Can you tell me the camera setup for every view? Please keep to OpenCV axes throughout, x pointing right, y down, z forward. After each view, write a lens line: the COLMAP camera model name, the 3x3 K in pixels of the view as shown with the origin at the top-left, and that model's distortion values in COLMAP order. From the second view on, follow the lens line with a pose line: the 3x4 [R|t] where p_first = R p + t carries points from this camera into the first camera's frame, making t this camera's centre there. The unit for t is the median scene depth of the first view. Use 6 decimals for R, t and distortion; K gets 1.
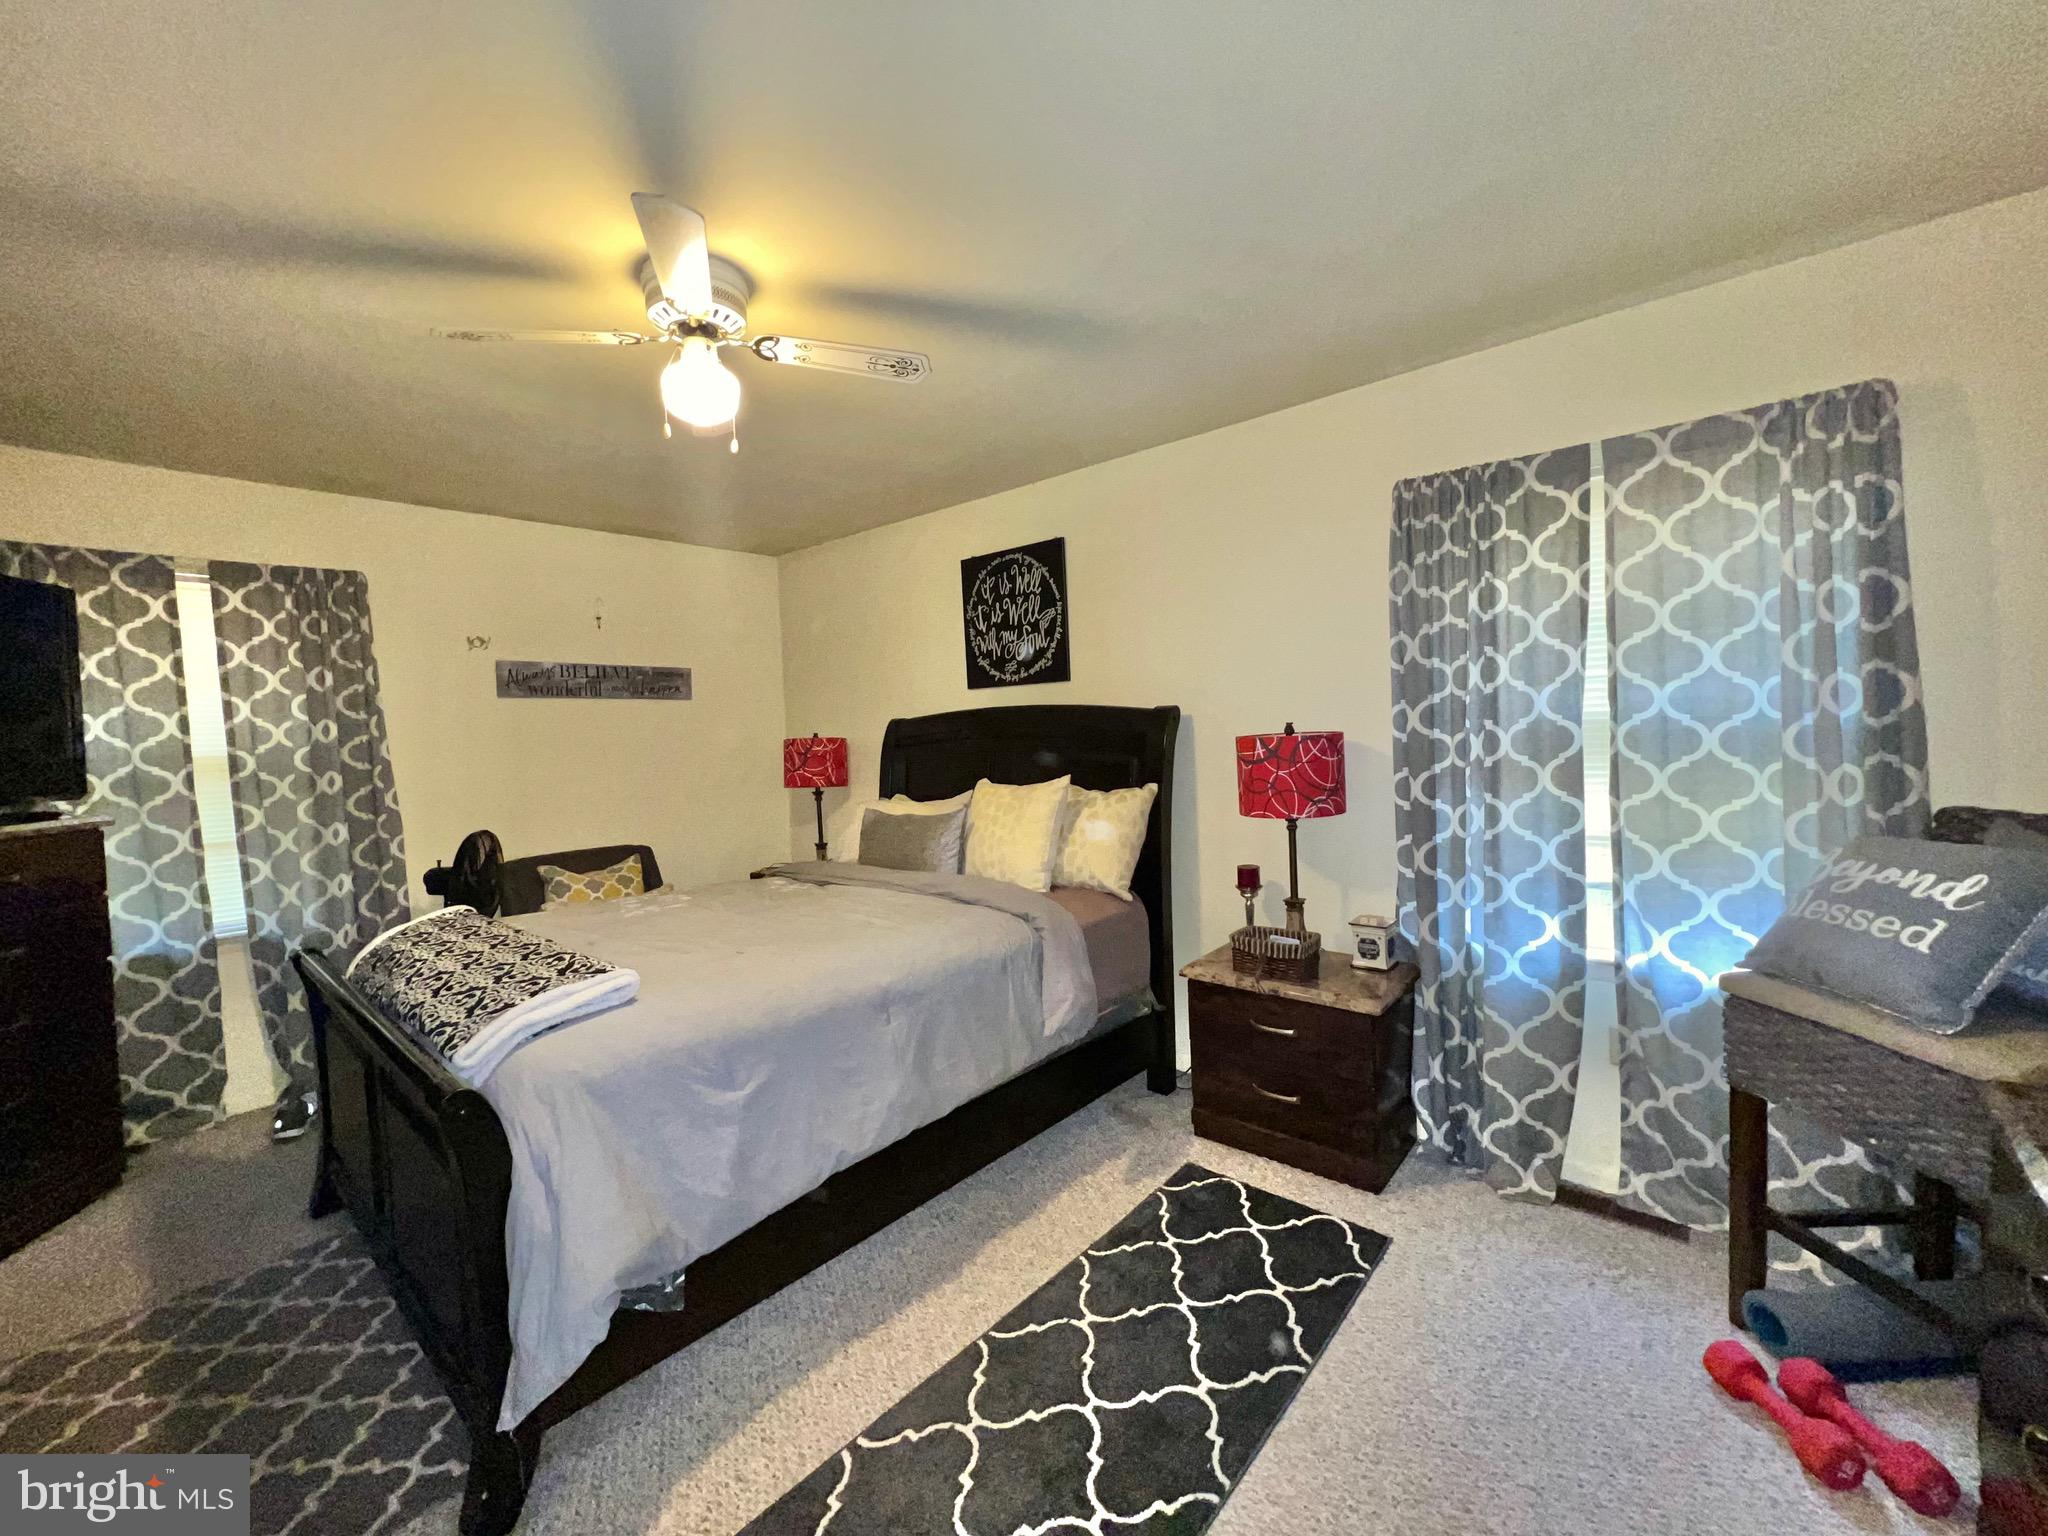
lens RADIAL K [[821.2, 0, 1024.1], [0, 821.2, 770.4], [0, 0, 1]] dist [0.001937, 0.000016]
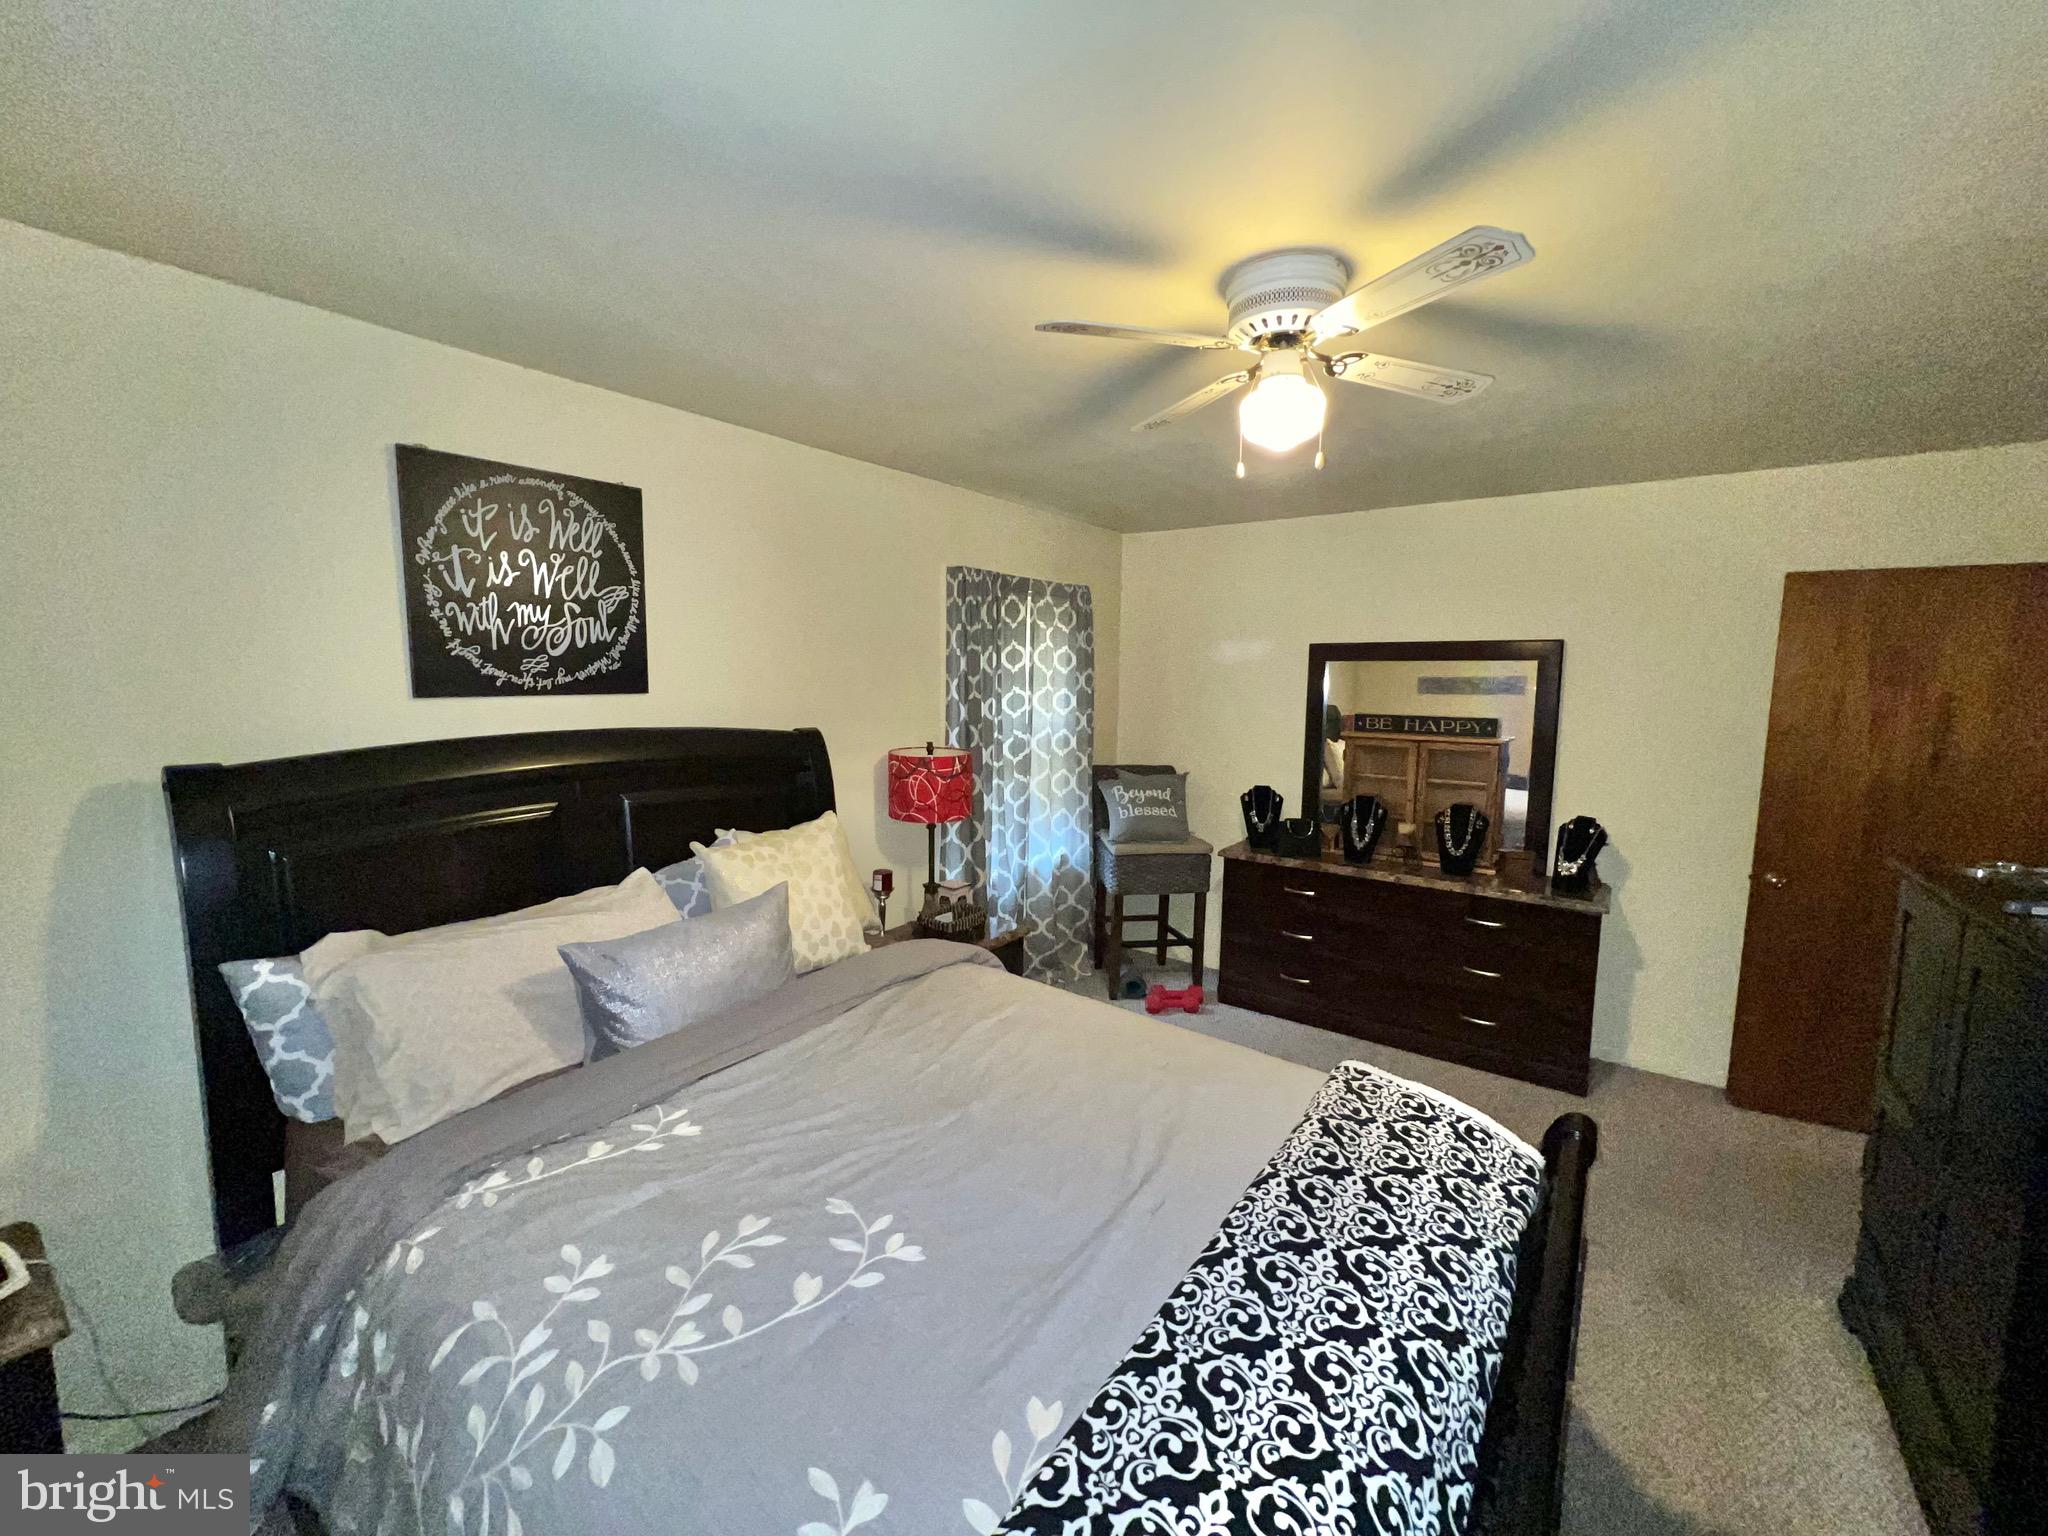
lens RADIAL K [[821.2, 0, 1022.2], [0, 821.2, 763.1], [0, 0, 1]] dist [0.001937, 0.000016]
pose [[-0.078624, -0.077982, 0.993850, -0.670329], [0.045807, 0.995600, 0.081743, -0.089484], [-0.995851, 0.051952, -0.074706, 0.712070]]
